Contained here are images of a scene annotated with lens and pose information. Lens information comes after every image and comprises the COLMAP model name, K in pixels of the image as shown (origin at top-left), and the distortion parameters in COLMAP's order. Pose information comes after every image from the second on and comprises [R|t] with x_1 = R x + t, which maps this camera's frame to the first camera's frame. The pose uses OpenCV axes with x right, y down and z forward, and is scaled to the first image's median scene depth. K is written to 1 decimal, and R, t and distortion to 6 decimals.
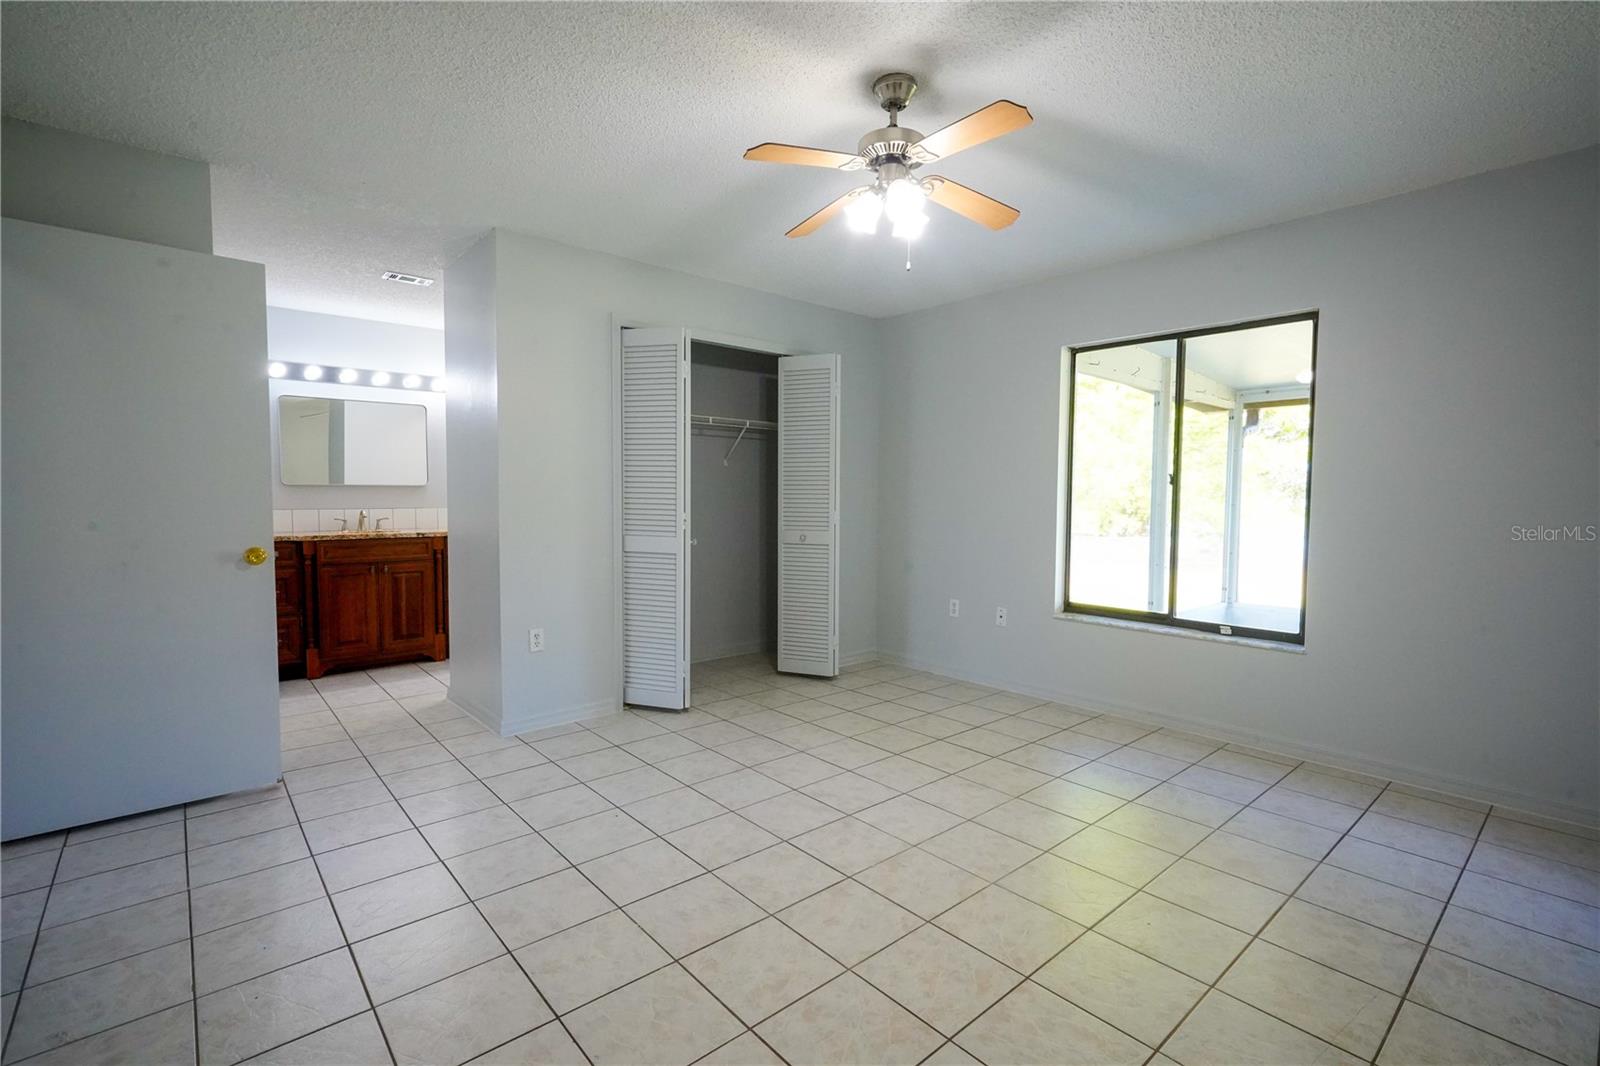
lens RADIAL K [[726.8, 0, 800.0], [0, 726.8, 533.0], [0, 0, 1]] dist [-0.000476, 0.000763]
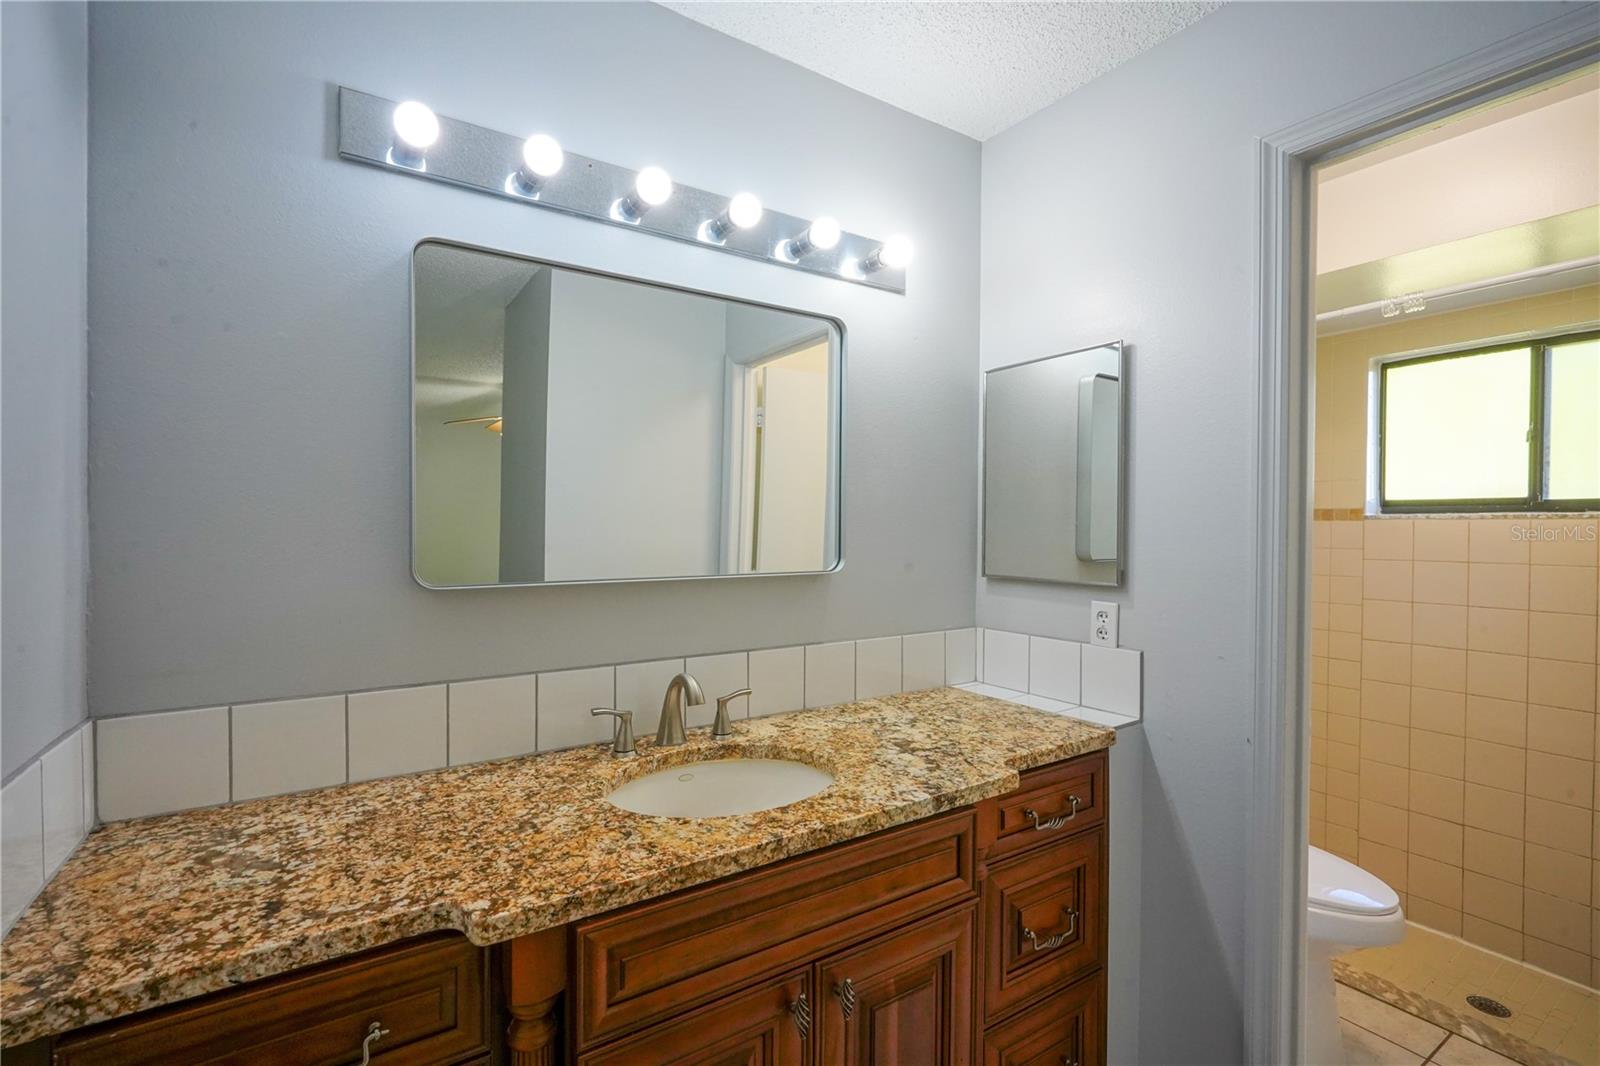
lens RADIAL K [[726.8, 0, 800.0], [0, 726.8, 533.0], [0, 0, 1]] dist [-0.000476, 0.000763]
pose [[0.991800, 0.008073, -0.127545, -0.559082], [-0.016345, 0.997820, -0.063941, -0.073409], [0.126751, 0.065502, 0.989769, 0.779005]]
